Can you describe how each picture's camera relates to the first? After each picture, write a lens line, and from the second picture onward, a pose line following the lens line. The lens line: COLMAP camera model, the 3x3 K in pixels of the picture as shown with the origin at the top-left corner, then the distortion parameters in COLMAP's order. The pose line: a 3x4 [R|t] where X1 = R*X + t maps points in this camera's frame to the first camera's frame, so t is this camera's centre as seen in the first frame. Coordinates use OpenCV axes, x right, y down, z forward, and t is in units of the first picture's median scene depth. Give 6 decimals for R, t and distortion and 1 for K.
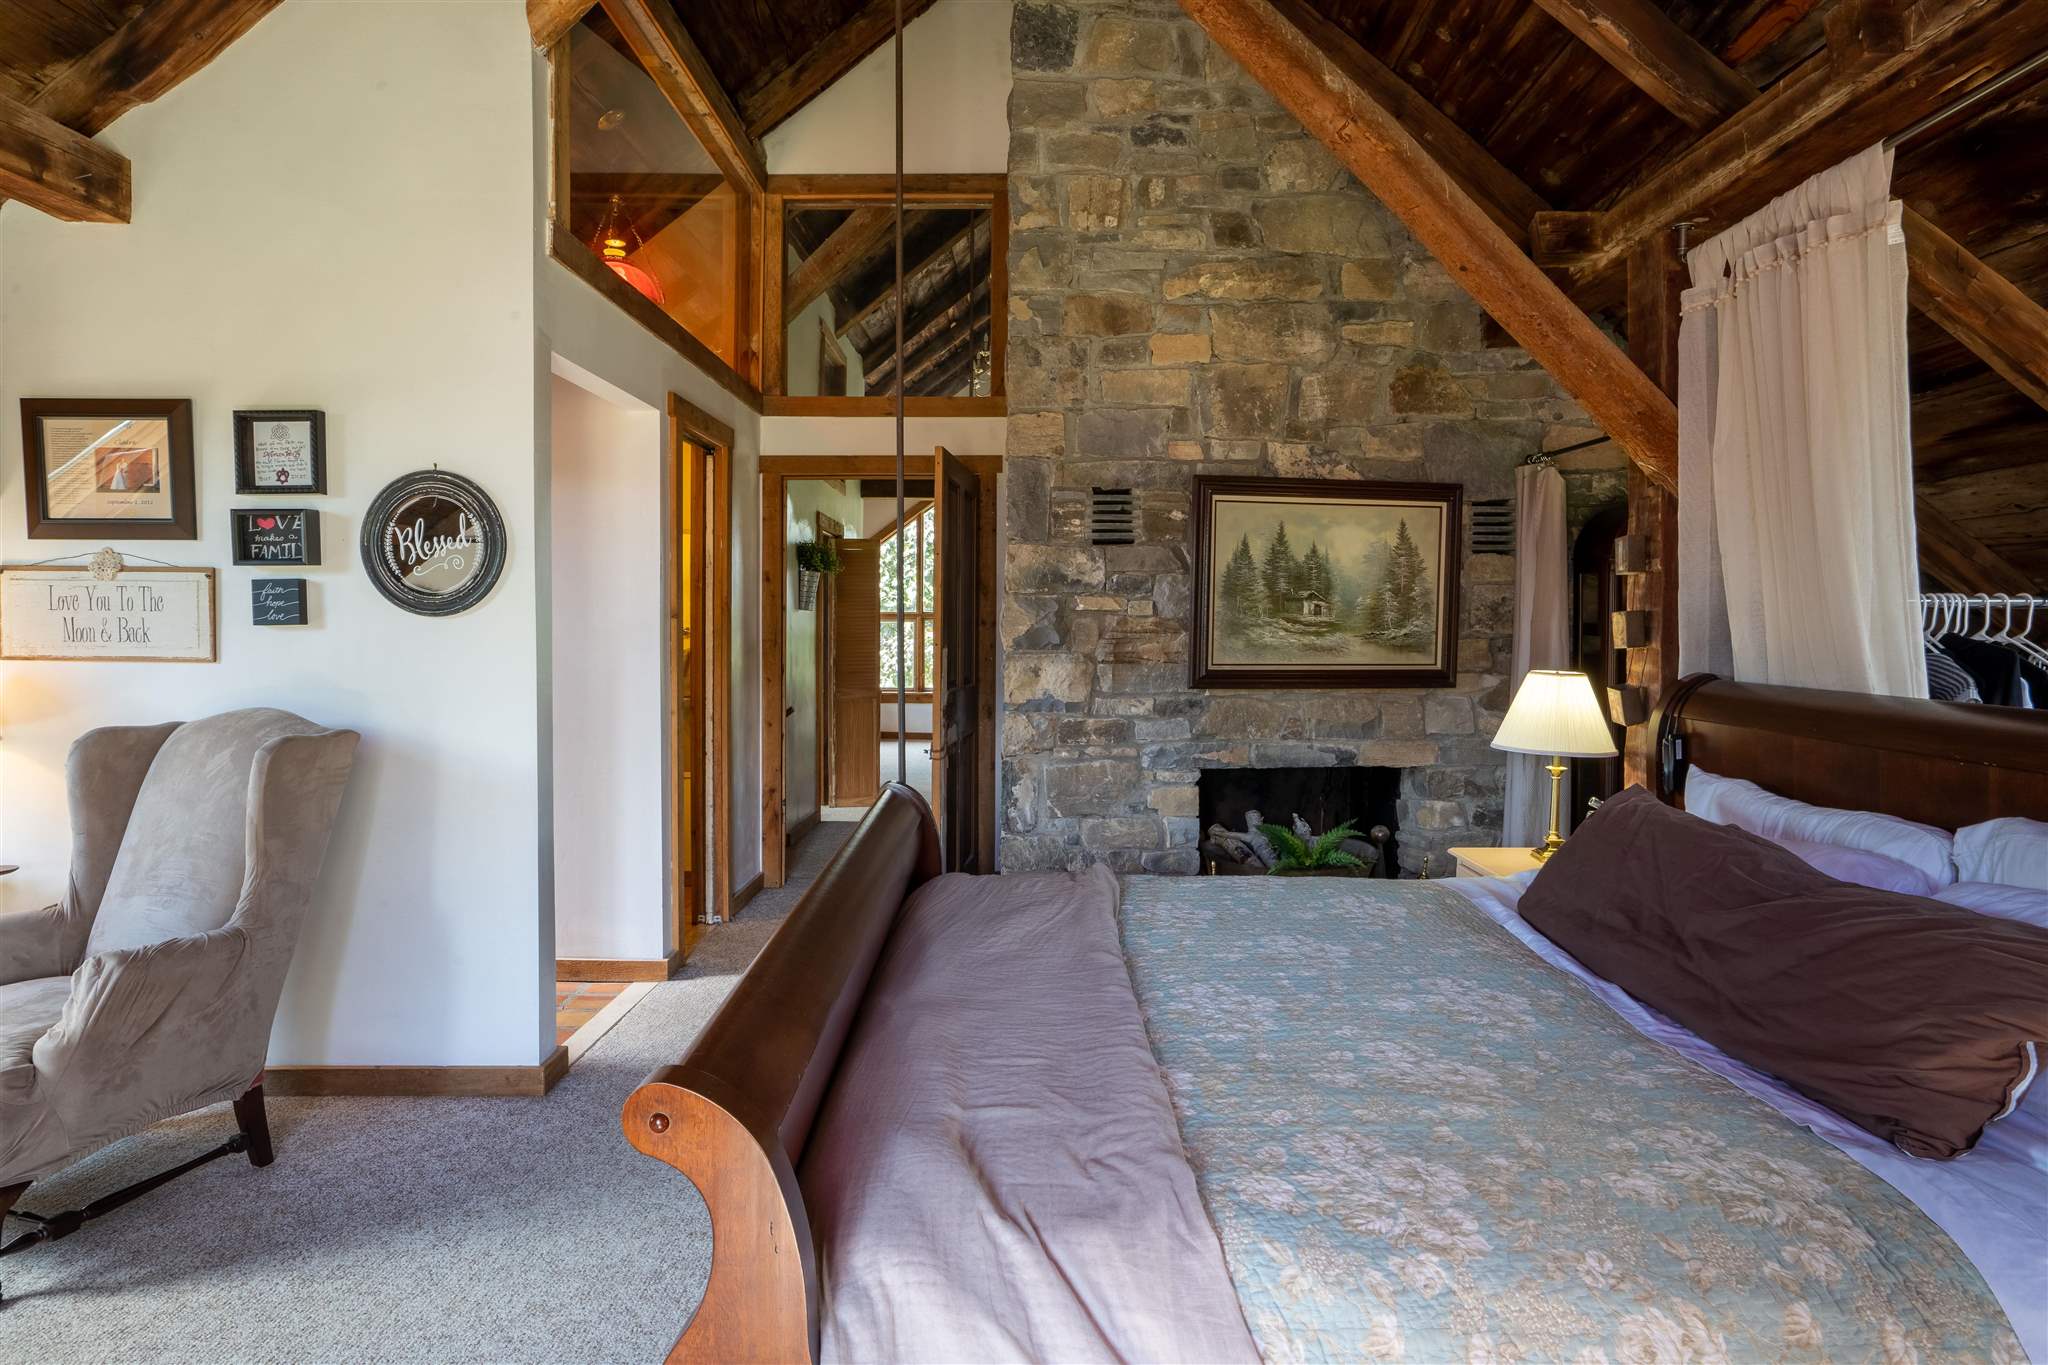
lens RADIAL K [[1145.0, 0, 1031.1], [0, 1145.0, 669.2], [0, 0, 1]] dist [-0.004532, 0.002941]
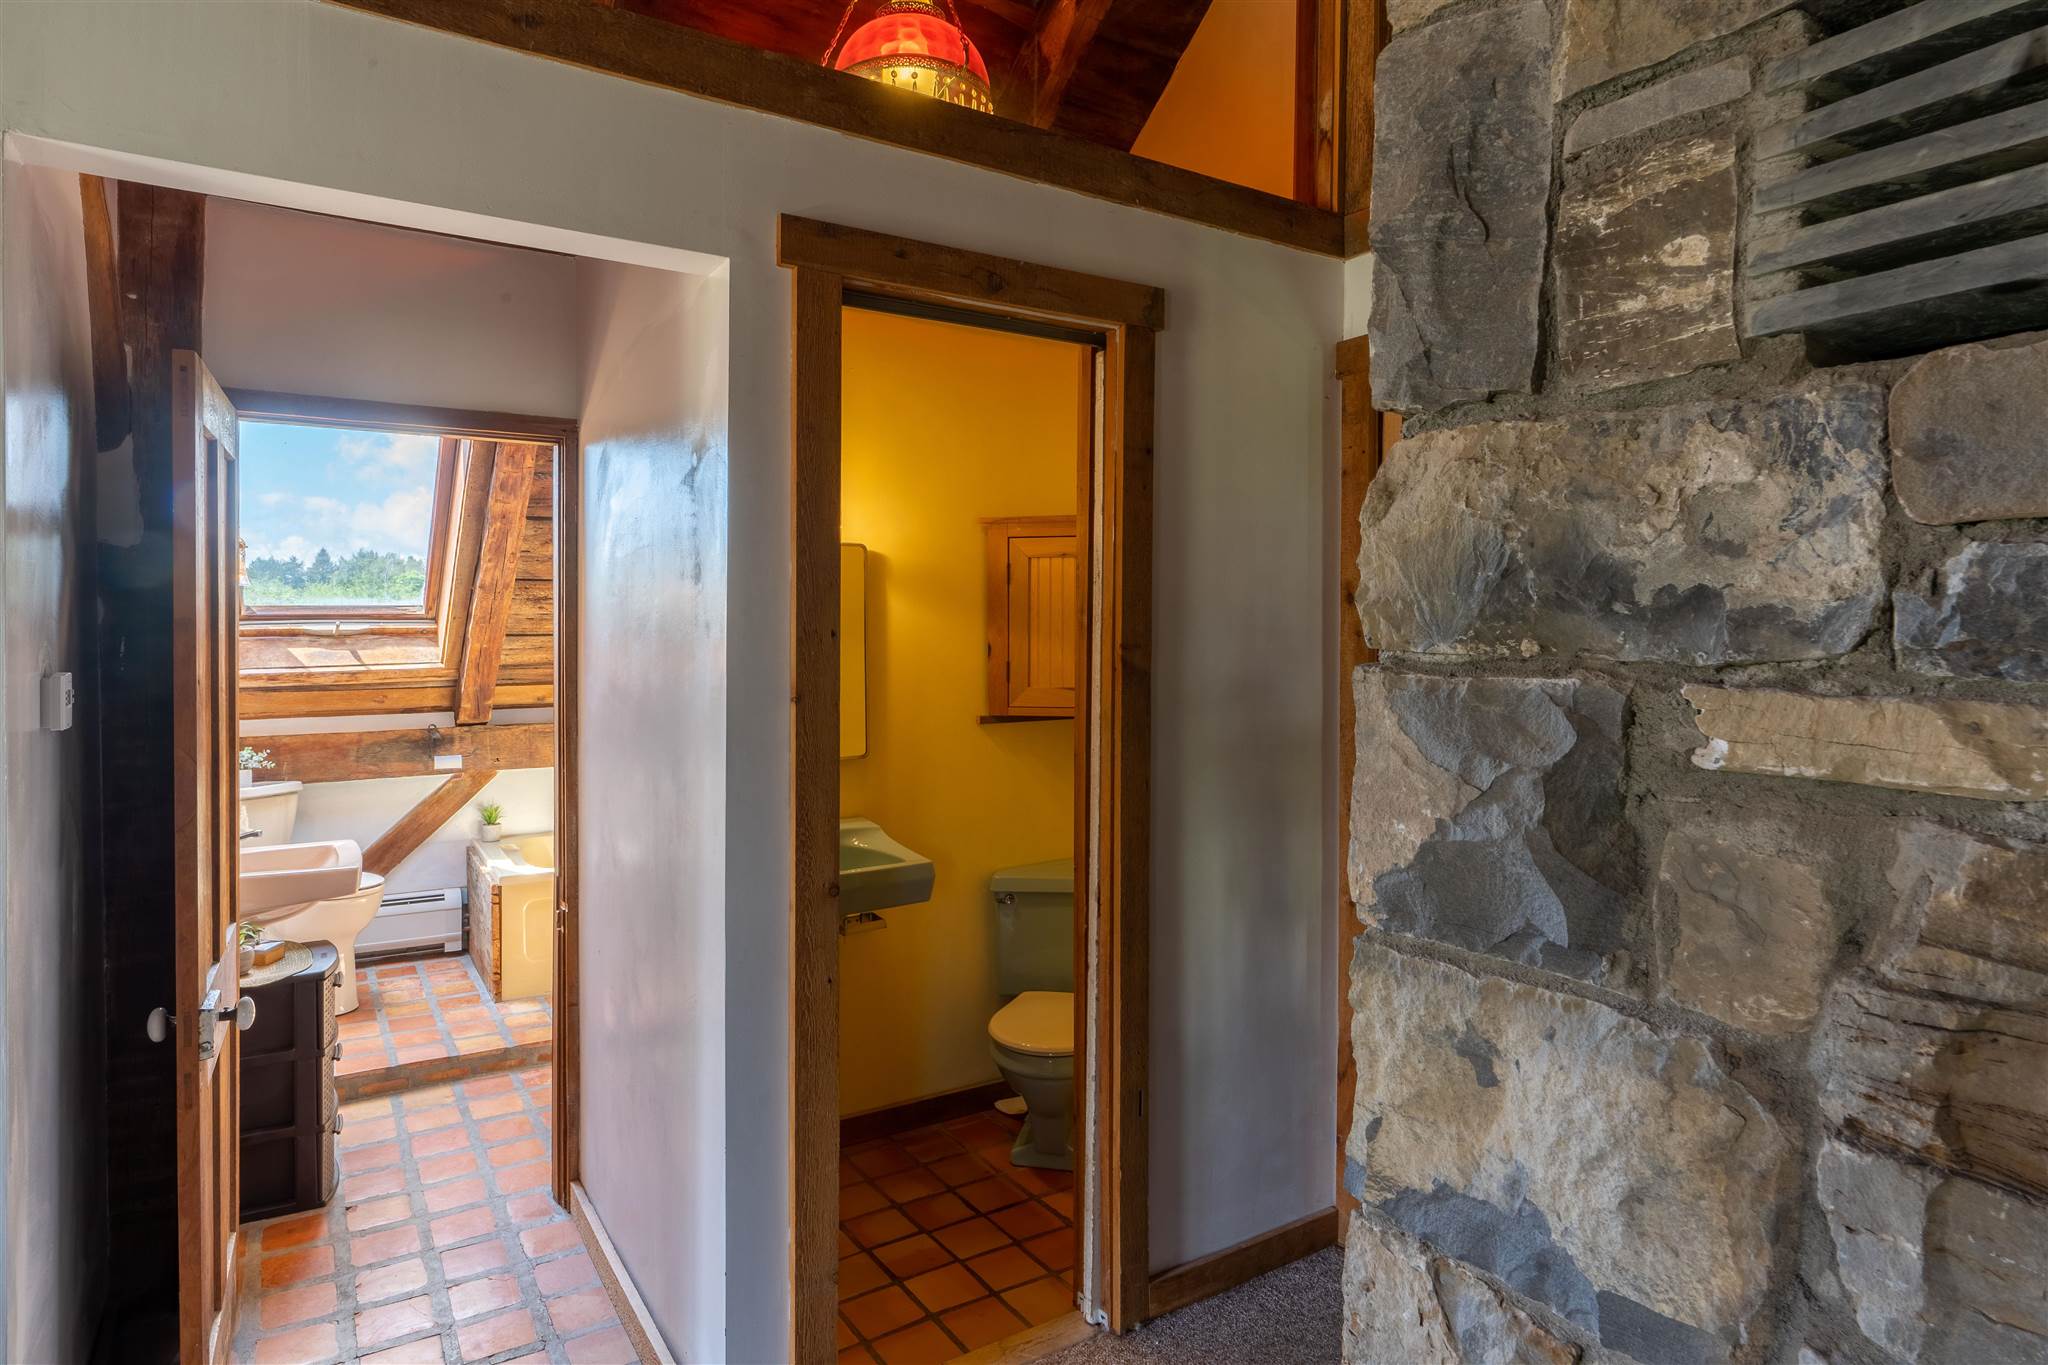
lens RADIAL K [[1145.0, 0, 1046.3], [0, 1145.0, 645.5], [0, 0, 1]] dist [-0.004532, 0.002941]
pose [[0.552215, 0.004943, -0.833687, 0.128440], [-0.025856, 0.999603, -0.011199, -0.065380], [0.833301, 0.027740, 0.552124, 0.827000]]
